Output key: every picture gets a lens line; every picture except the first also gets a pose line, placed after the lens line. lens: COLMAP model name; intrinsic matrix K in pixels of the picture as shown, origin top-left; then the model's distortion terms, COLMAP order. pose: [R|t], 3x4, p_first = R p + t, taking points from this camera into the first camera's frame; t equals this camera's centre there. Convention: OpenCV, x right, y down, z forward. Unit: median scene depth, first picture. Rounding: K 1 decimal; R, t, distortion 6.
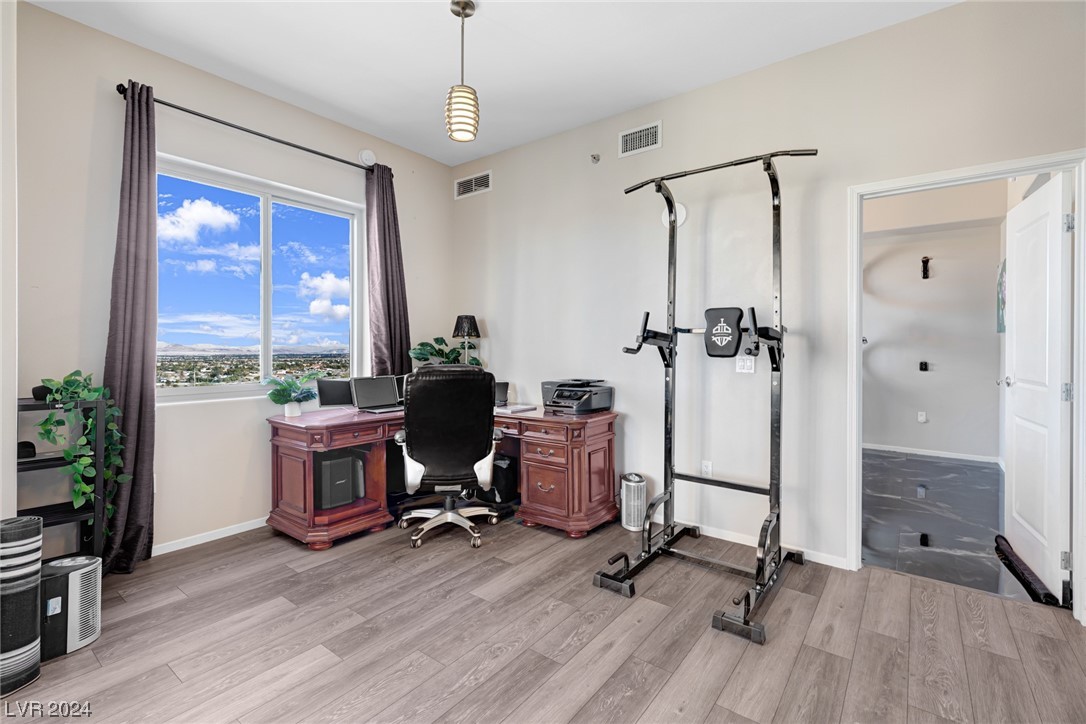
lens RADIAL K [[490.4, 0, 535.1], [0, 490.4, 351.5], [0, 0, 1]] dist [0.007466, -0.000293]
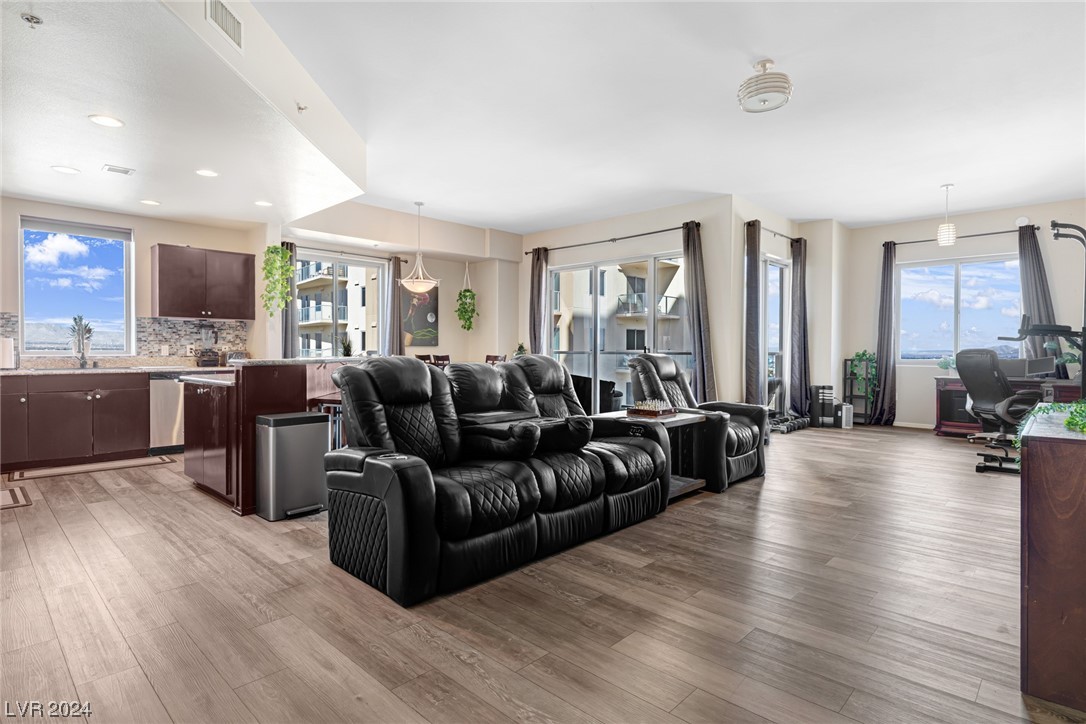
lens RADIAL K [[572.2, 0, 550.7], [0, 572.2, 354.1], [0, 0, 1]] dist [-0.007344, 0.000602]
pose [[-0.098063, 0.008578, -0.995143, 2.043913], [-0.012141, 0.999878, 0.009815, 0.042017], [0.995106, 0.013045, -0.097947, -0.416096]]
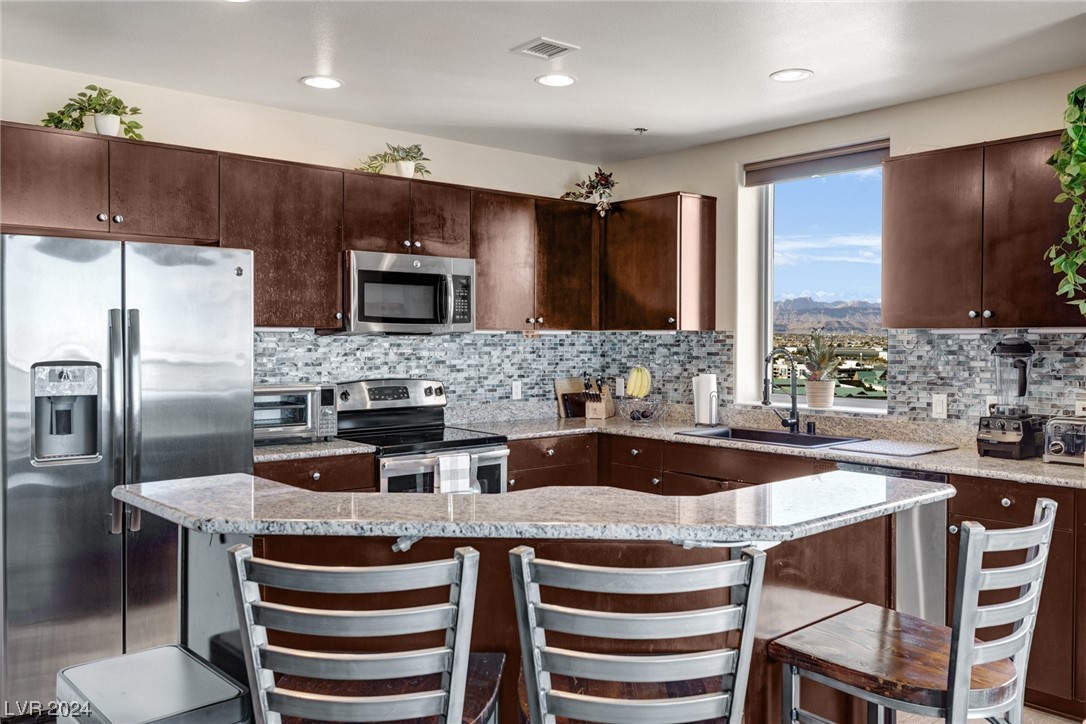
lens RADIAL K [[887.7, 0, 541.1], [0, 887.7, 357.8], [0, 0, 1]] dist [-0.005017, 0.010387]
pose [[-0.979523, -0.007055, 0.201211, 0.493635], [-0.001304, 0.999587, 0.028700, -0.043143], [-0.201330, 0.027850, -0.979127, -0.565762]]
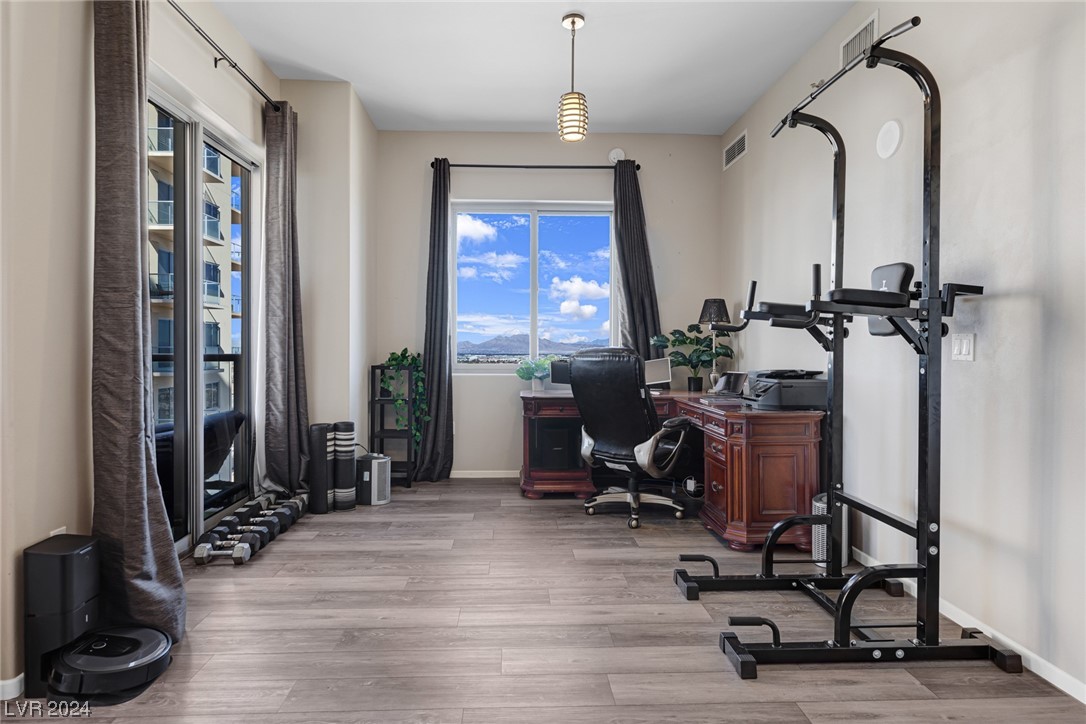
lens RADIAL K [[593.7, 0, 538.1], [0, 593.7, 355.8], [0, 0, 1]] dist [0.006062, 0.002442]
pose [[0.637413, 0.012166, -0.770426, 0.658773], [-0.009270, 0.999924, 0.008120, 0.034147], [0.770467, 0.001966, 0.637477, 0.065636]]
